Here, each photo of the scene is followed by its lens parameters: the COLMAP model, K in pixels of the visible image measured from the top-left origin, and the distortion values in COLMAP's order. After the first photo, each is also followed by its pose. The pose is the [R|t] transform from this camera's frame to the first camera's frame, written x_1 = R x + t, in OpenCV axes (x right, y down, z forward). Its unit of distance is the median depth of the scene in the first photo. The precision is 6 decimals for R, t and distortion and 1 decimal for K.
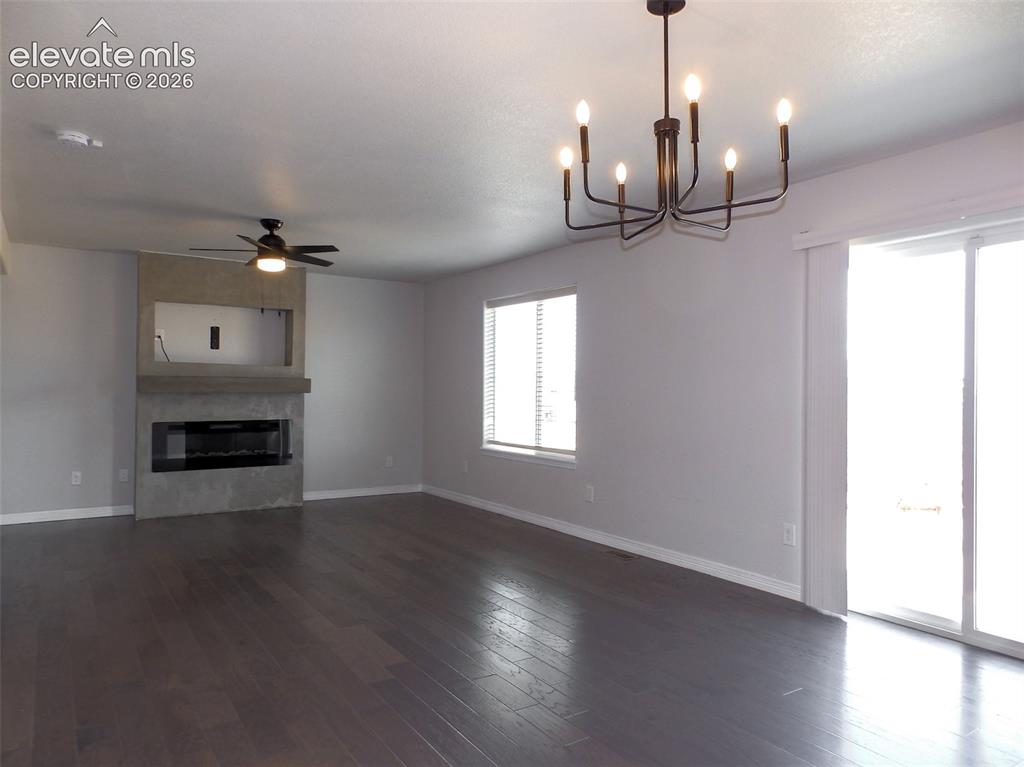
lens RADIAL K [[680.2, 0, 512.0], [0, 680.2, 383.5], [0, 0, 1]] dist [-0.001609, -0.000213]
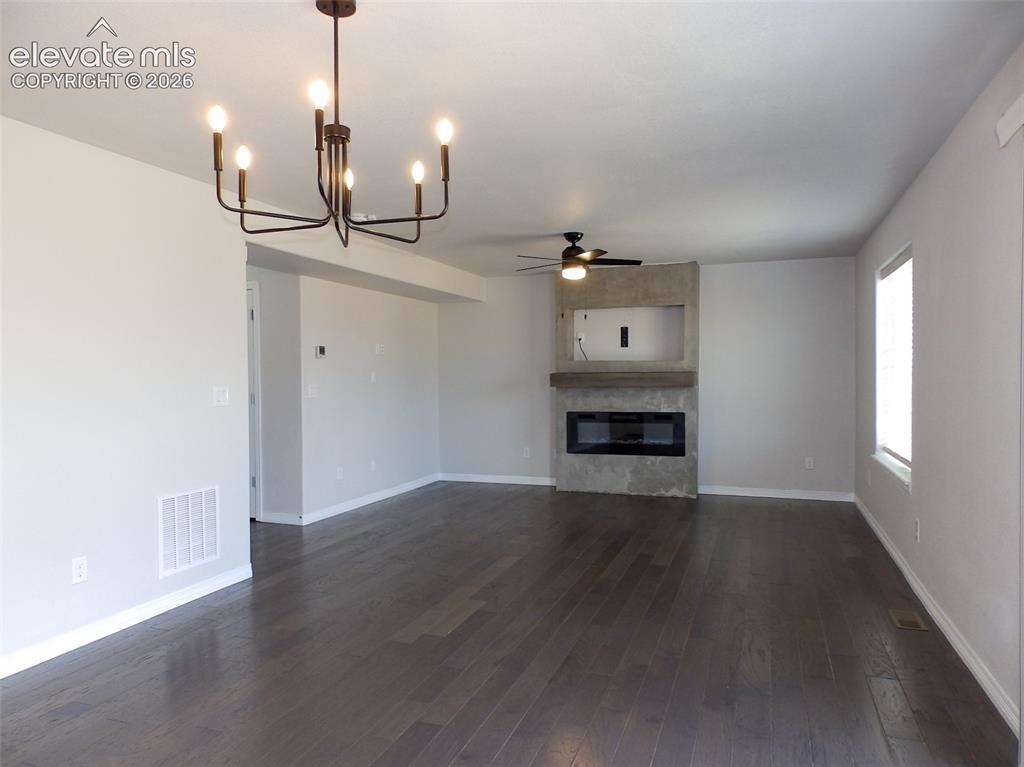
lens RADIAL K [[697.6, 0, 512.0], [0, 697.6, 383.5], [0, 0, 1]] dist [0.000786, 0.000571]
pose [[0.595879, -0.004225, -0.803063, 0.373607], [0.018397, 0.999796, 0.008390, -0.004224], [0.802864, -0.019774, 0.595835, 0.174352]]
